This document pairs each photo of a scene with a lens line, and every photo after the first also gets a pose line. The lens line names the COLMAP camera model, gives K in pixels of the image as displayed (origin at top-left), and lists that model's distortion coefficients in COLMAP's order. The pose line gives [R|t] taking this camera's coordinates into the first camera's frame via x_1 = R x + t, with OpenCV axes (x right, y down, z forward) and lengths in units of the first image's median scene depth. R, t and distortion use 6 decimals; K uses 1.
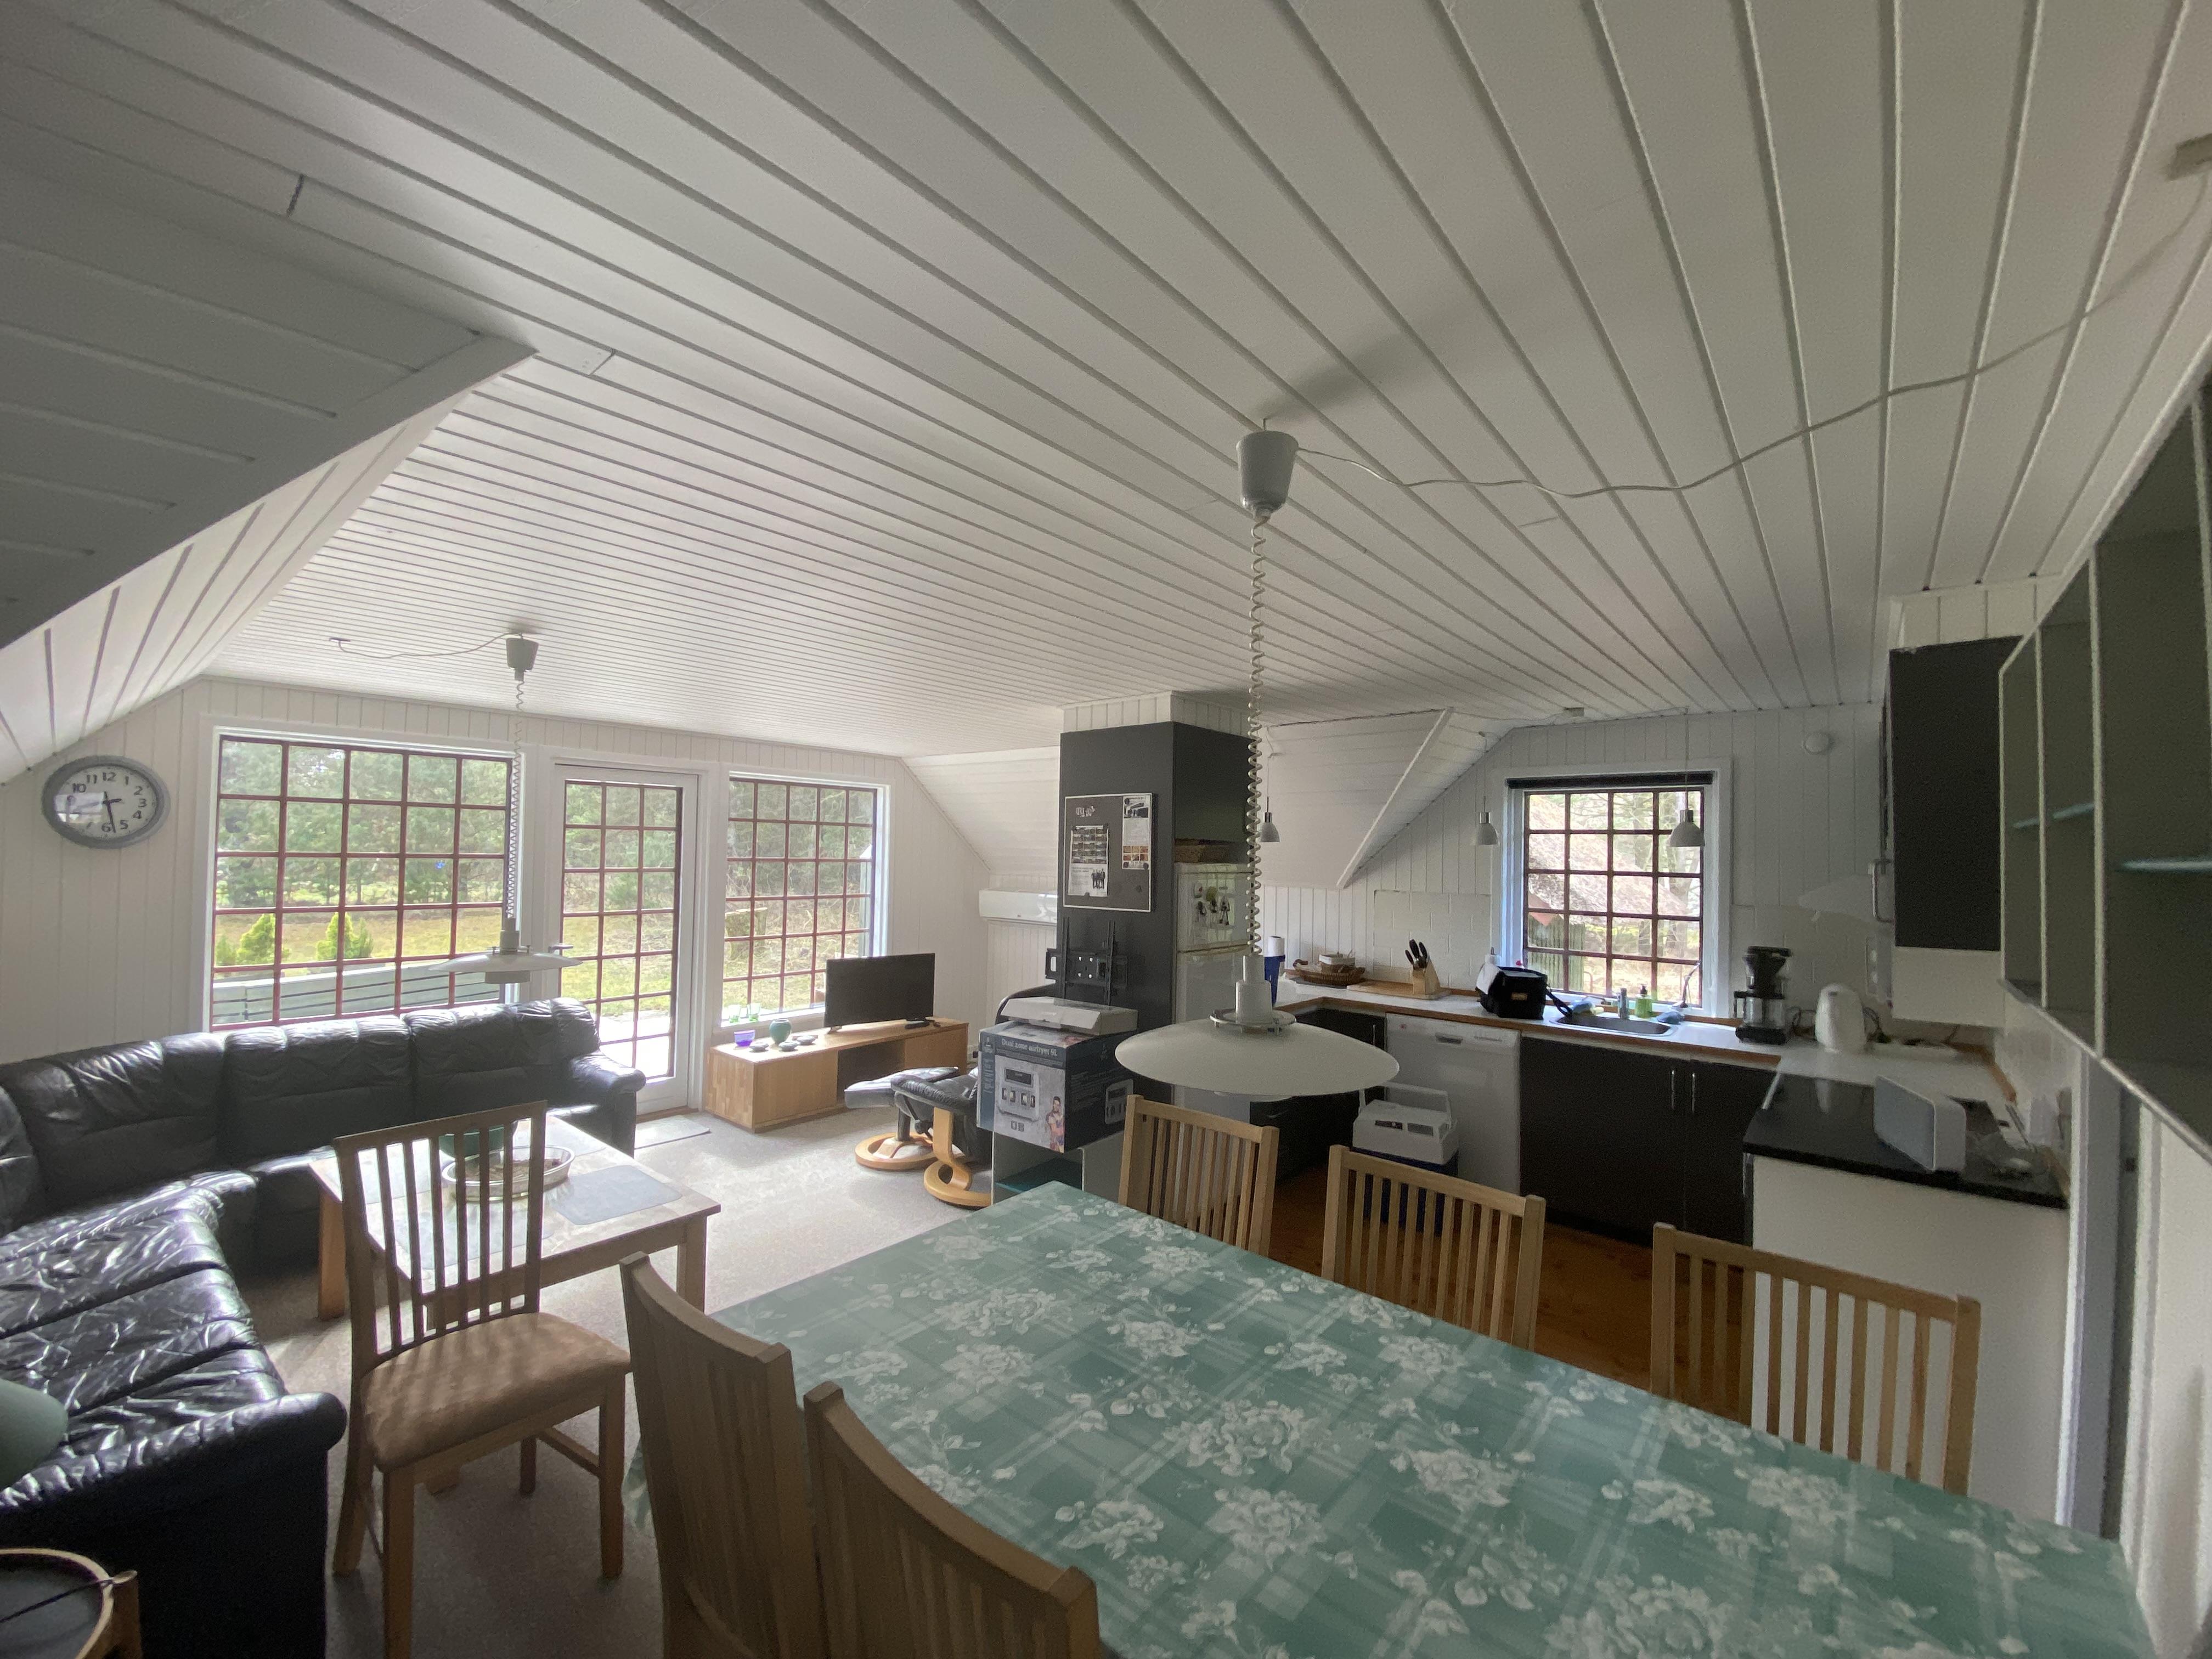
lens RADIAL K [[887.6, 0, 1104.9], [0, 887.6, 818.4], [0, 0, 1]] dist [0.005009, -0.012404]
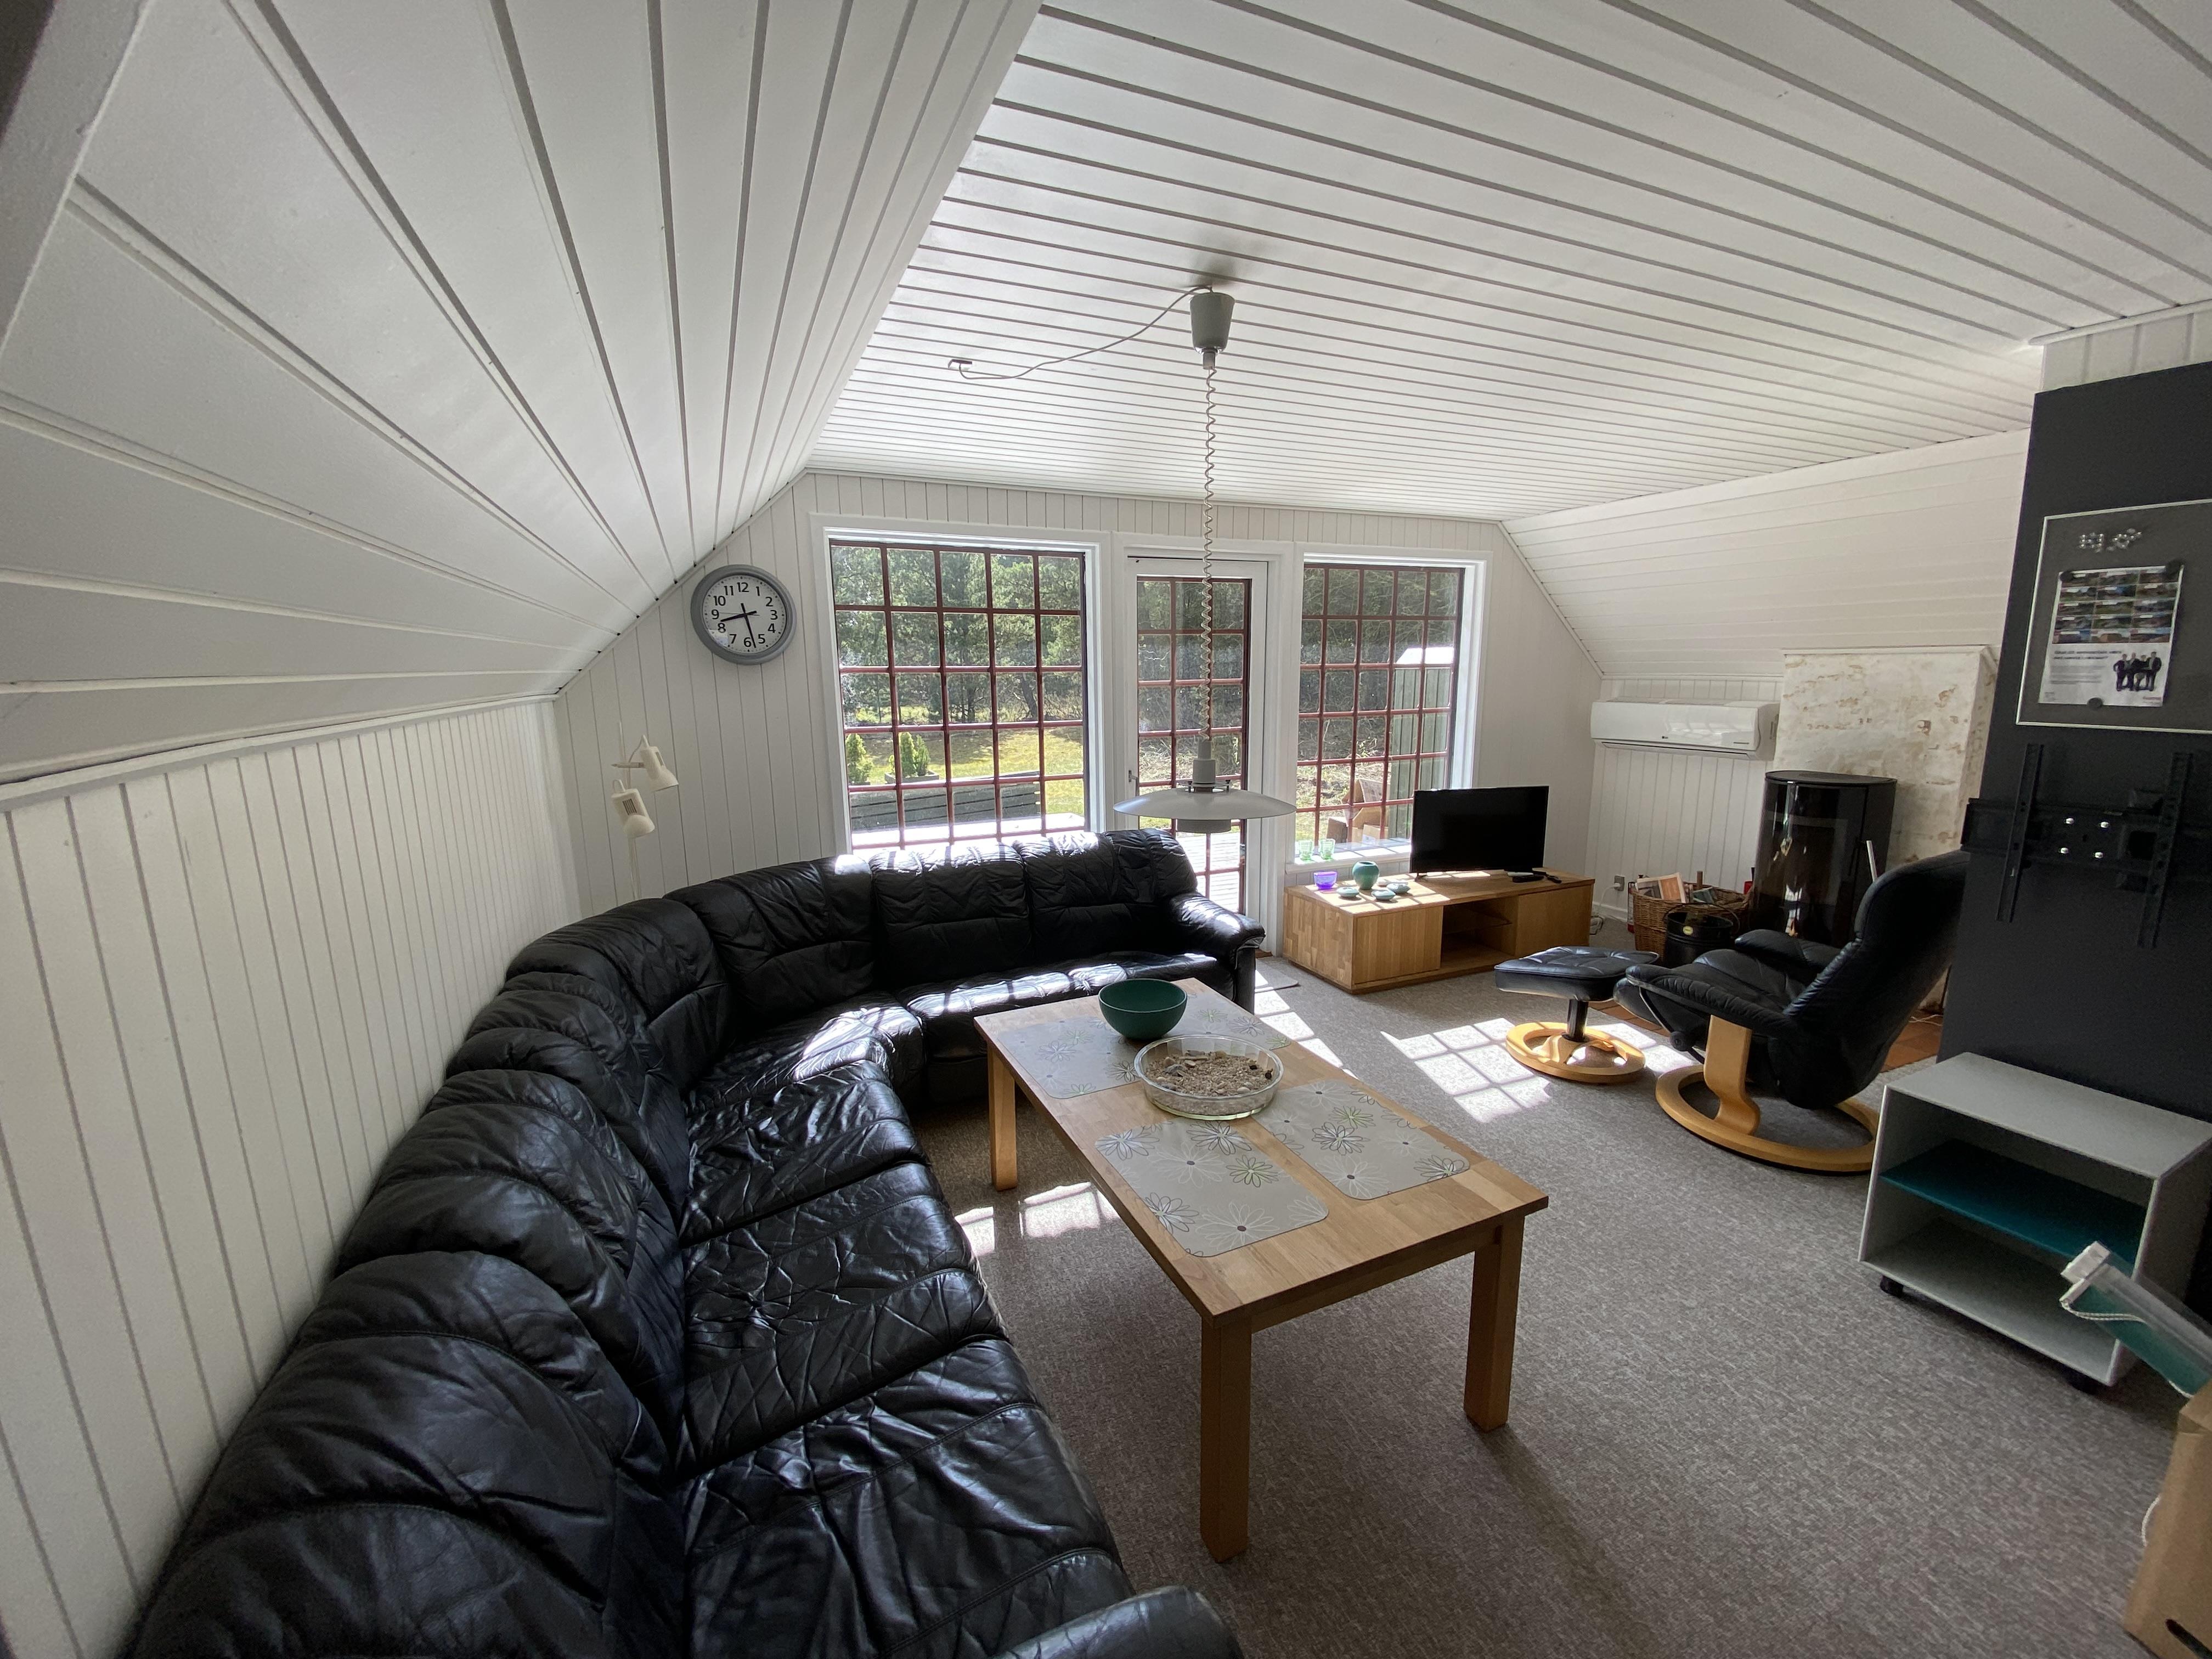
lens RADIAL K [[887.6, 0, 1095.1], [0, 887.6, 819.2], [0, 0, 1]] dist [0.005009, -0.012404]
pose [[0.891730, 0.048831, -0.449925, -0.322549], [0.043166, 0.980452, 0.191963, 0.028500], [0.450504, -0.190600, 0.872191, 0.259362]]
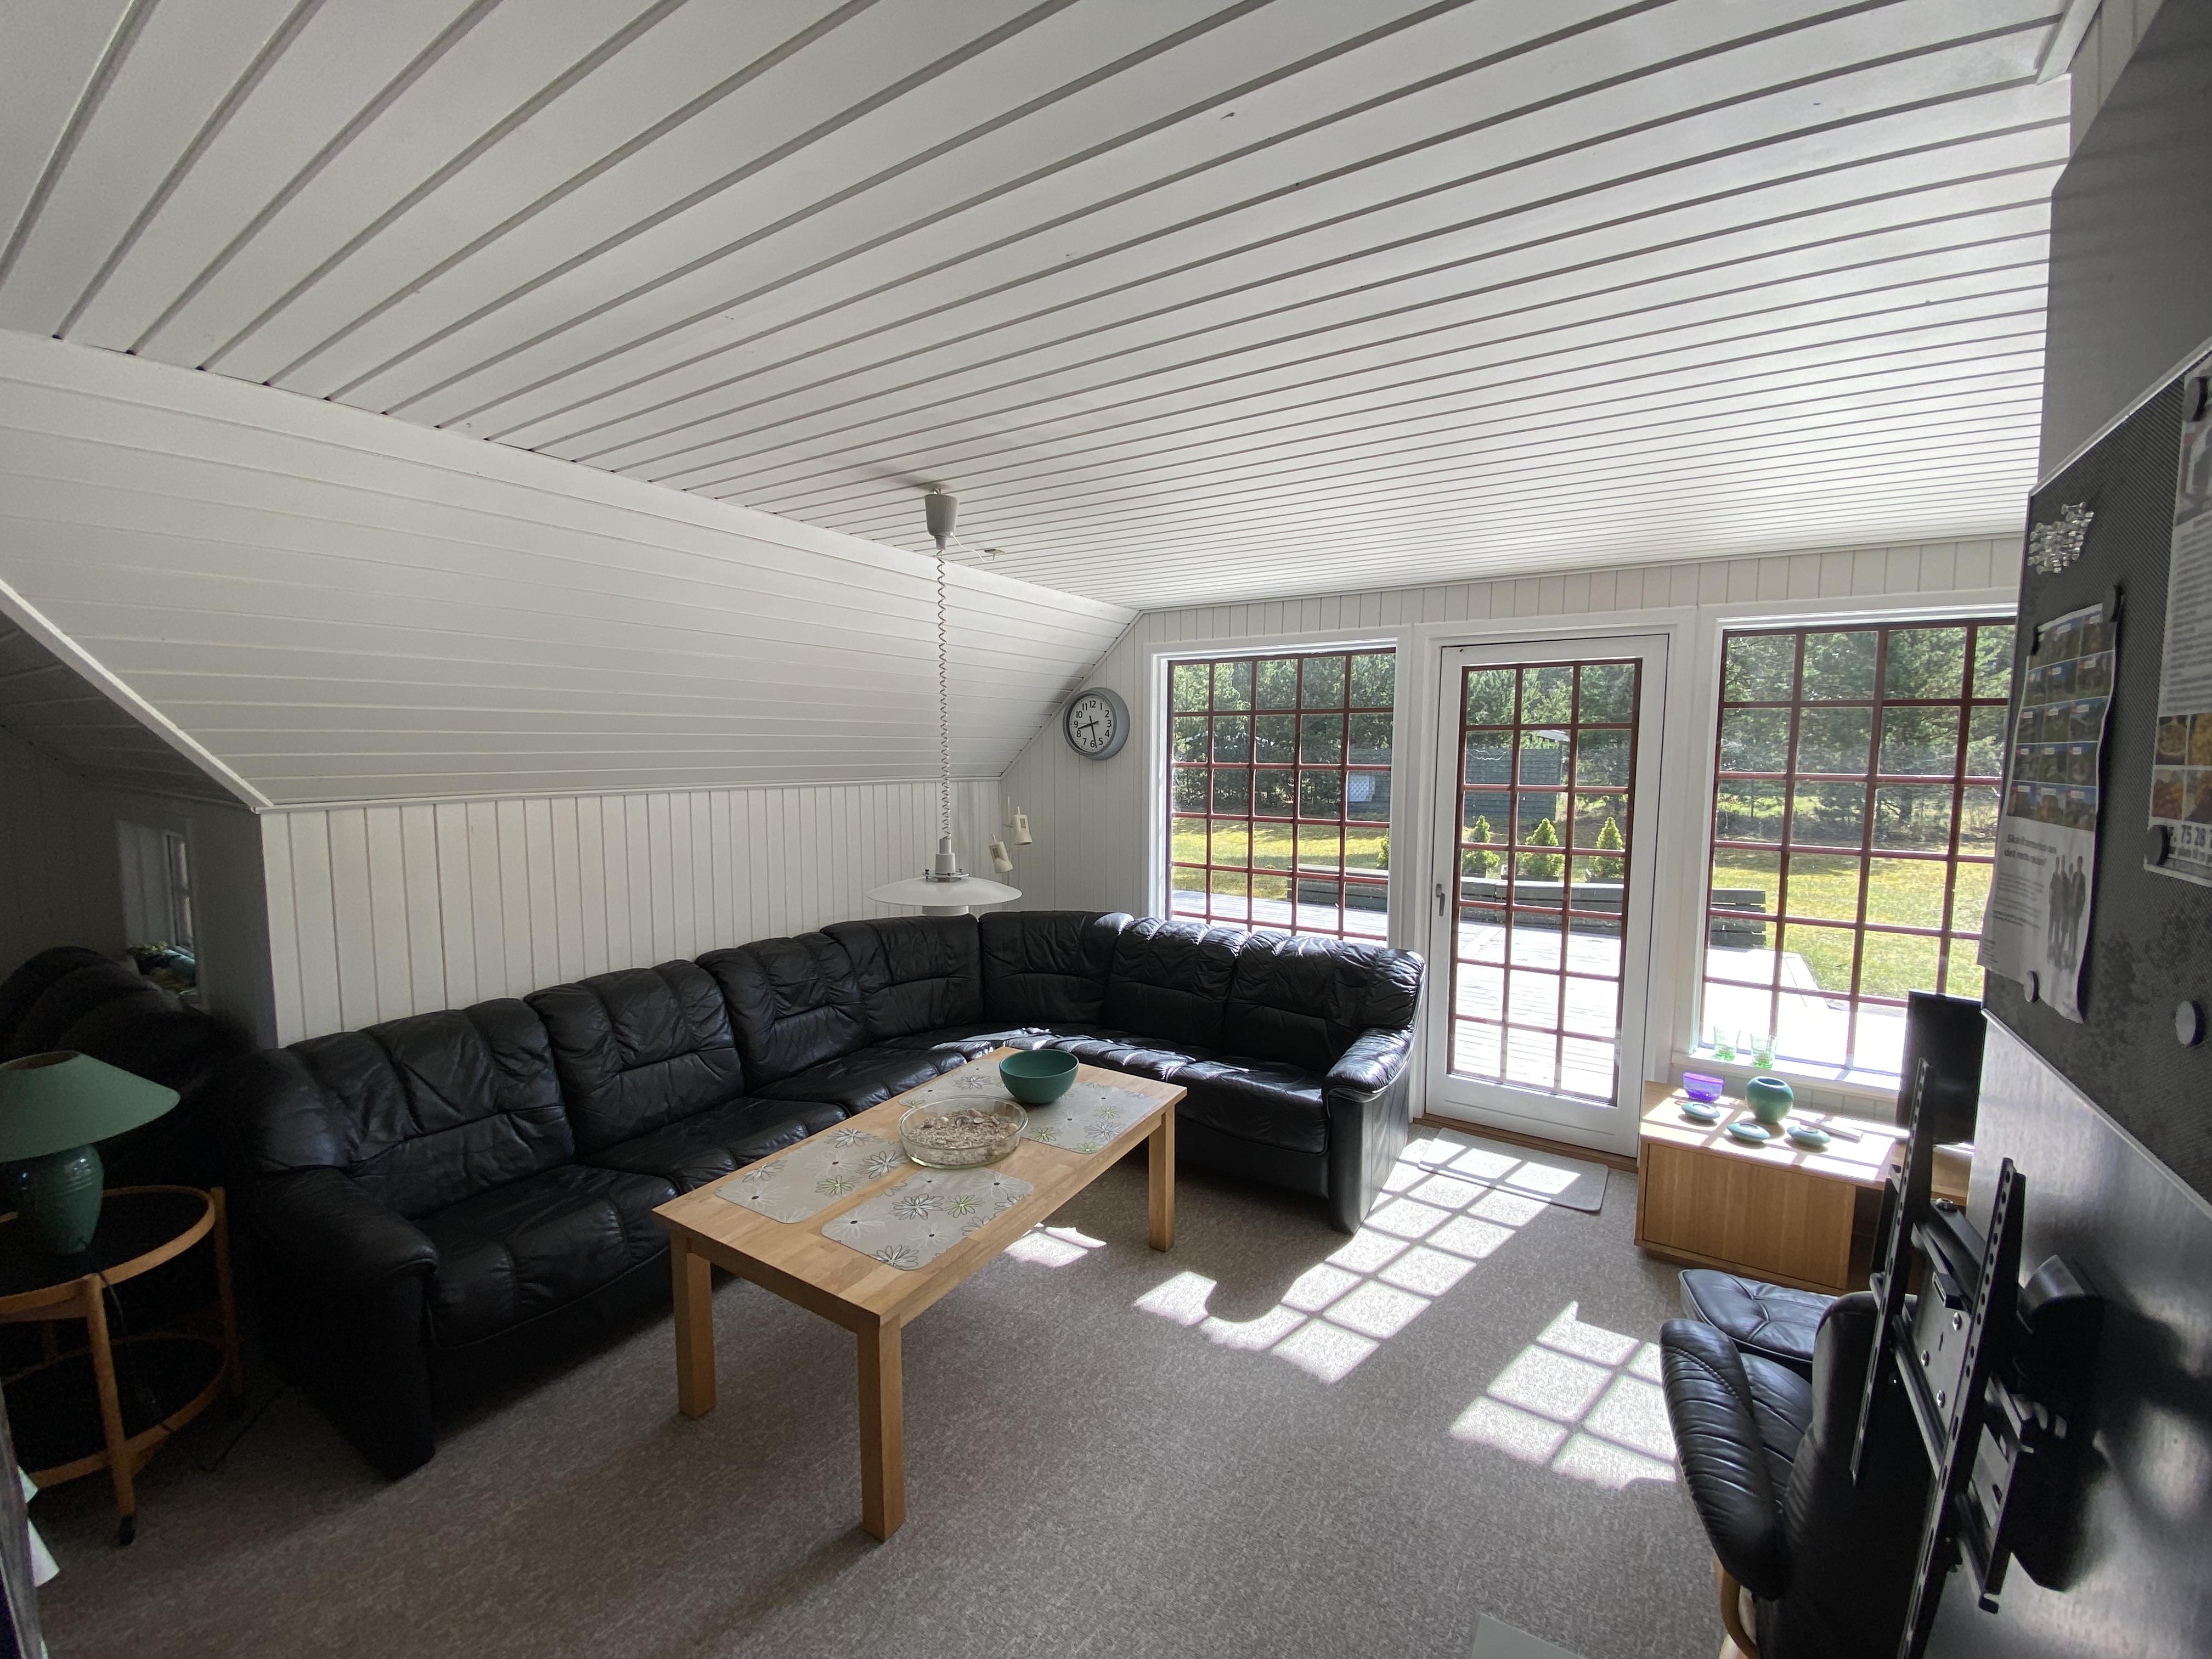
lens RADIAL K [[887.6, 0, 1125.6], [0, 887.6, 823.0], [0, 0, 1]] dist [0.005009, -0.012404]
pose [[0.139590, 0.065950, -0.988011, 0.144018], [0.029594, 0.997056, 0.070735, 0.032566], [0.989767, -0.039113, 0.137227, 0.796563]]
